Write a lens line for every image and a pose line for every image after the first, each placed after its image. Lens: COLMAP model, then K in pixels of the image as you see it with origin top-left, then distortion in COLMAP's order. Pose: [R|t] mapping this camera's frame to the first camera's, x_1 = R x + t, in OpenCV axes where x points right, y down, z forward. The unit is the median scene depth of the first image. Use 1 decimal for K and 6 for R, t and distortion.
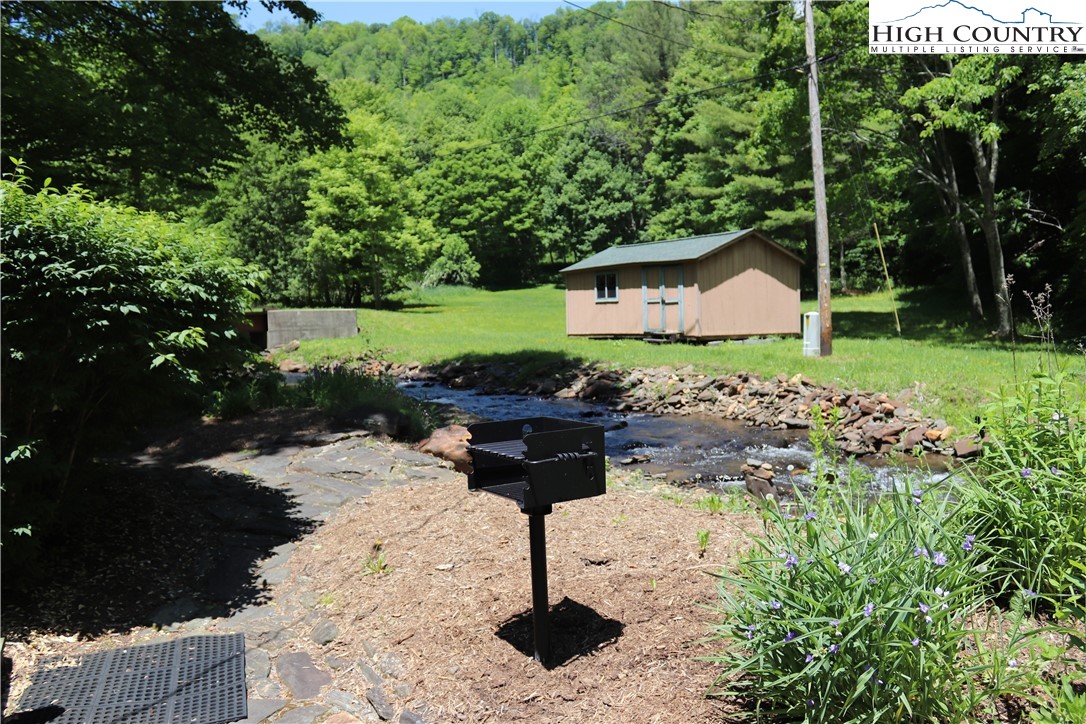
lens RADIAL K [[899.9, 0, 541.0], [0, 899.9, 351.6], [0, 0, 1]] dist [-0.172363, 0.159172]
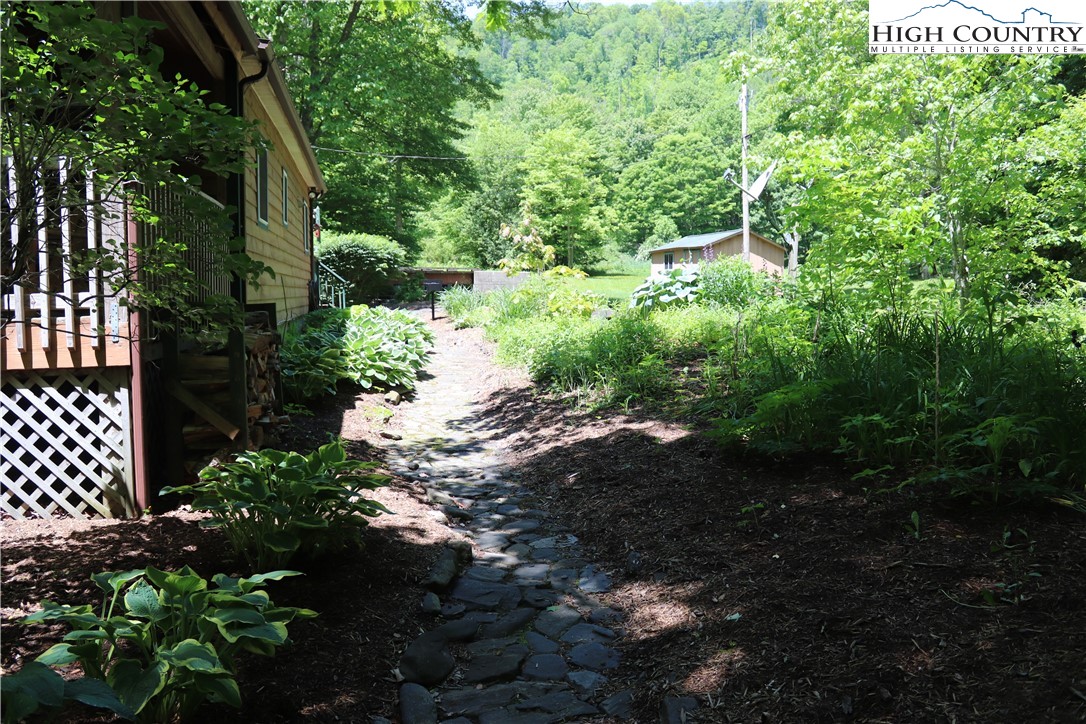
lens RADIAL K [[899.9, 0, 541.0], [0, 899.9, 351.6], [0, 0, 1]] dist [-0.172363, 0.159172]
pose [[0.958130, 0.055320, -0.280937, 0.086184], [-0.047171, 0.998249, 0.035691, 0.011256], [0.282420, -0.020944, 0.959062, -0.163955]]
